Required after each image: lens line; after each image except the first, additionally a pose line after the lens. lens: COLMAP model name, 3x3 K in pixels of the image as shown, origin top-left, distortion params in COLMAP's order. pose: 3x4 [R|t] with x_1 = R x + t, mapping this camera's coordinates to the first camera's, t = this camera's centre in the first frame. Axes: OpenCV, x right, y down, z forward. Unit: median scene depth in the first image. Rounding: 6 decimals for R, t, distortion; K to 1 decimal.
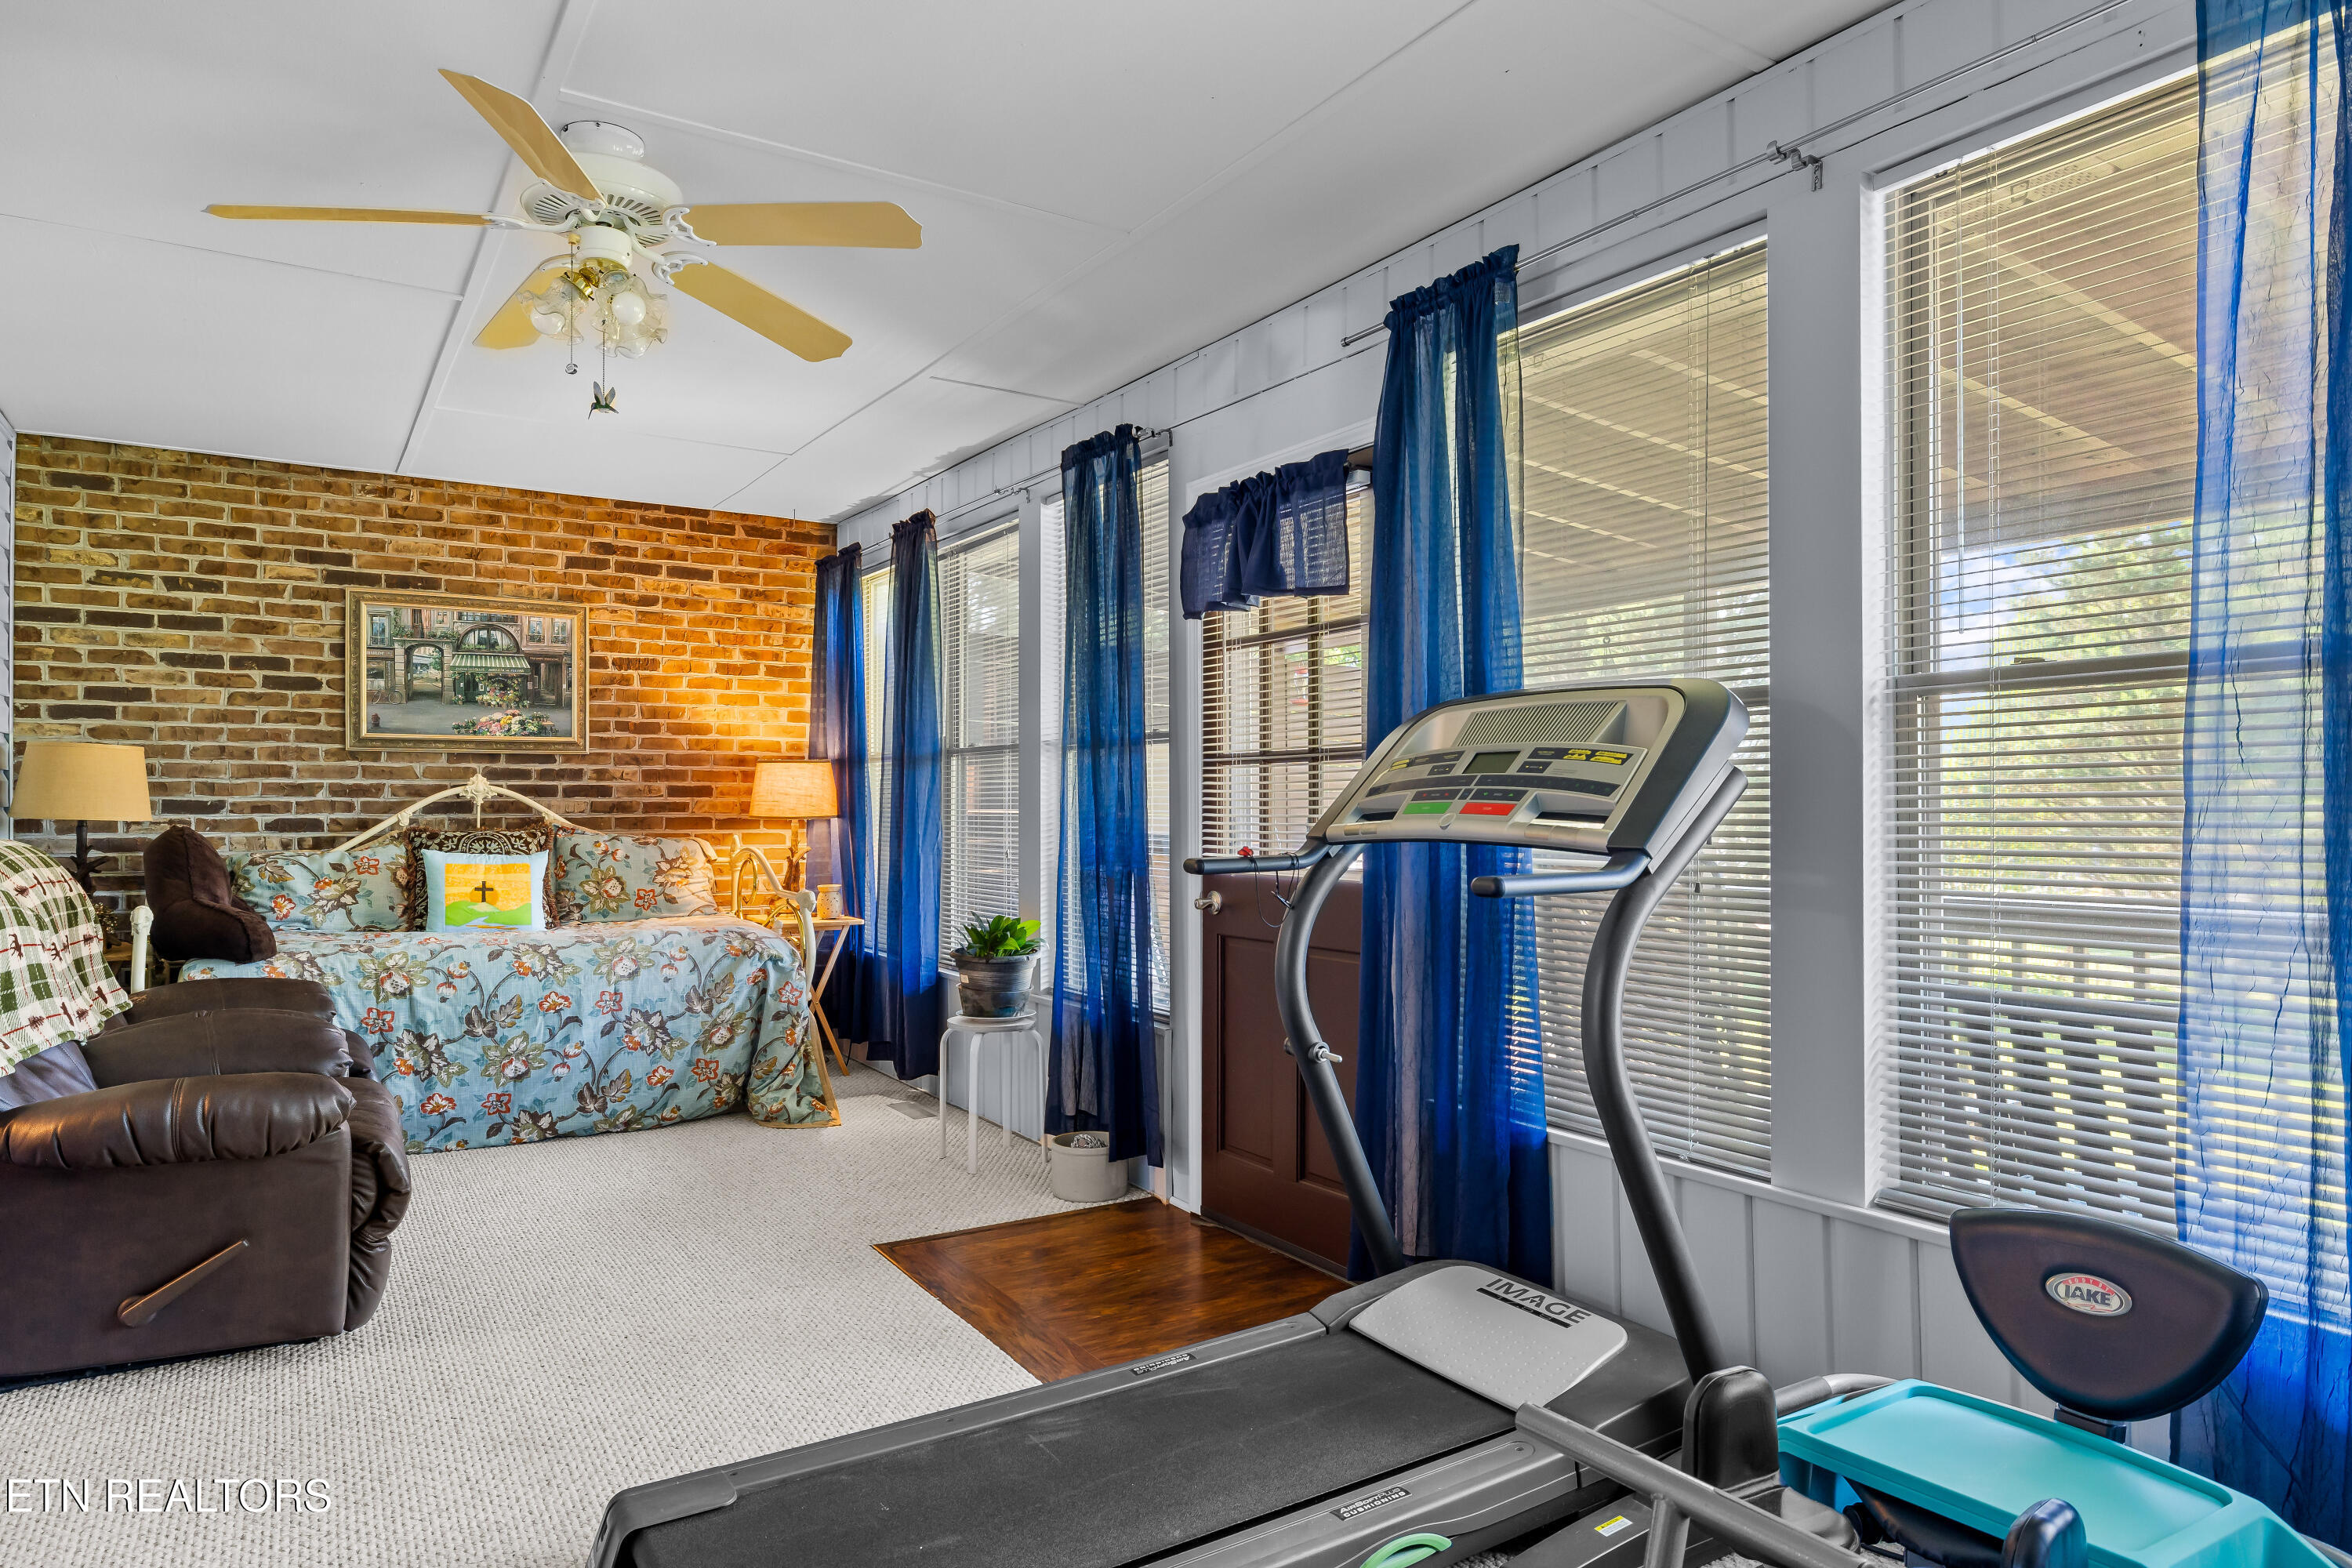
lens RADIAL K [[1398.9, 0, 1170.5], [0, 1398.9, 793.5], [0, 0, 1]] dist [0.000164, 0.002883]
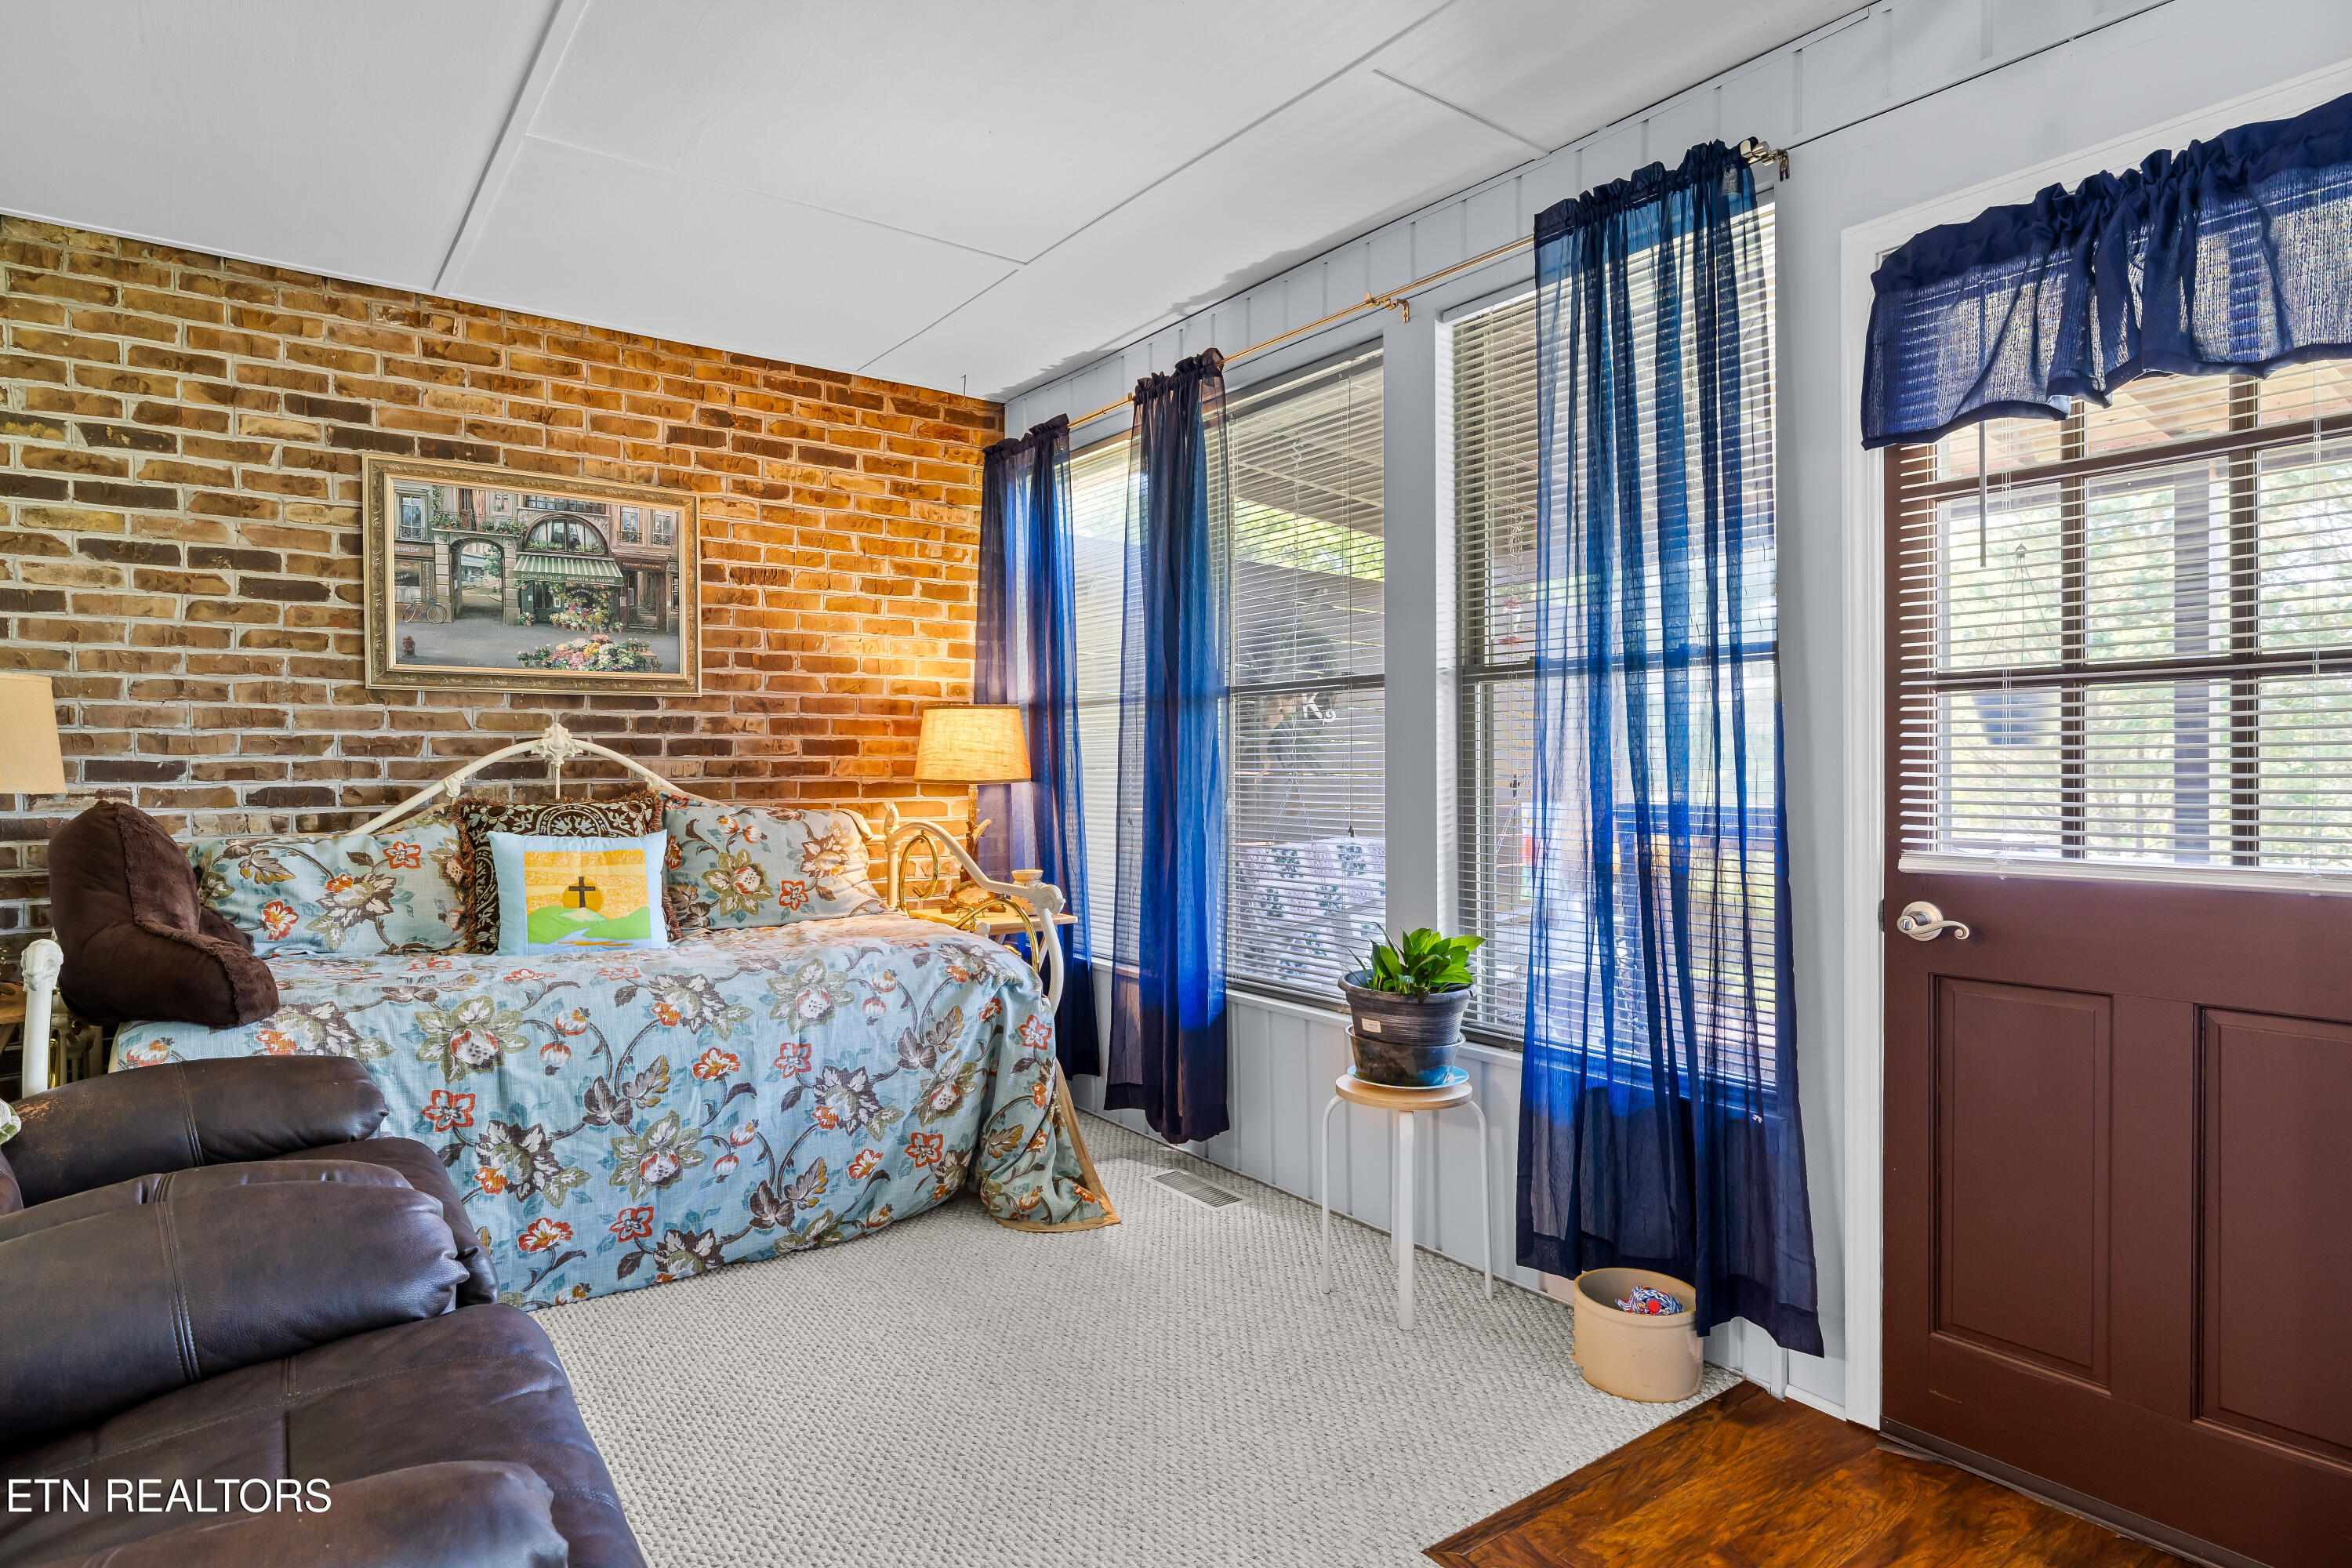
lens RADIAL K [[1289.7, 0, 1184.6], [0, 1289.7, 775.2], [0, 0, 1]] dist [0.004242, -0.001952]
pose [[0.997635, -0.005415, 0.068514, -0.237582], [0.004327, 0.999862, 0.016017, 0.003691], [-0.068591, -0.015683, 0.997522, 0.346013]]
